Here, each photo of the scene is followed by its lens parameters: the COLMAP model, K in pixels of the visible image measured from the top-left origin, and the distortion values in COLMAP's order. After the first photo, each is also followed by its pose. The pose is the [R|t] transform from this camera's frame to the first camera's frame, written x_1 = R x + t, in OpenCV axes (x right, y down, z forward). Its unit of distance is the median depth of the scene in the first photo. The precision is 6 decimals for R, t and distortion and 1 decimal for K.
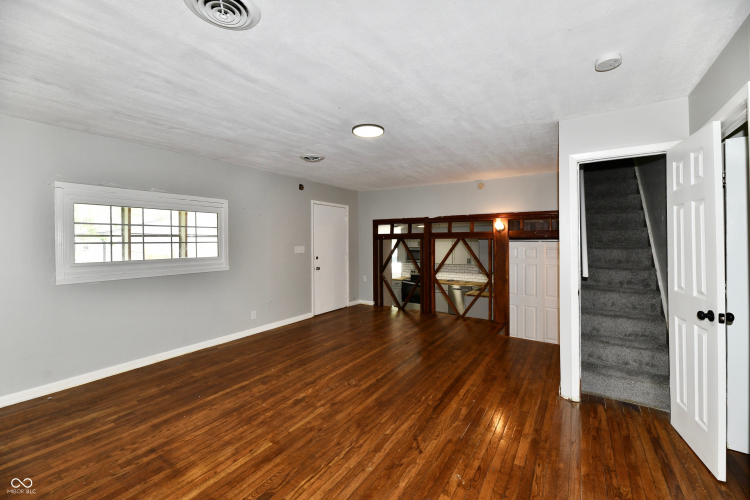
lens RADIAL K [[307.9, 0, 379.5], [0, 307.9, 242.0], [0, 0, 1]] dist [0.000367, -0.003449]
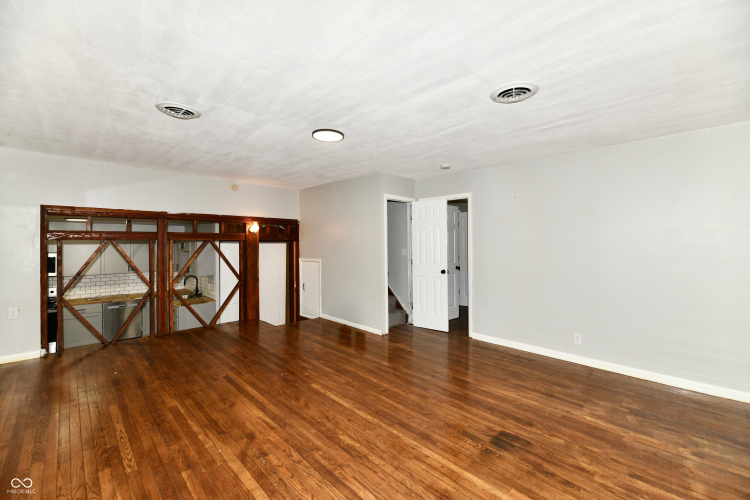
lens RADIAL K [[307.9, 0, 379.5], [0, 307.9, 242.0], [0, 0, 1]] dist [0.000367, -0.003449]
pose [[0.195966, 0.002425, 0.980608, -0.650998], [0.002941, 0.999991, -0.003060, -0.001926], [-0.980606, 0.003484, 0.195957, 0.409447]]
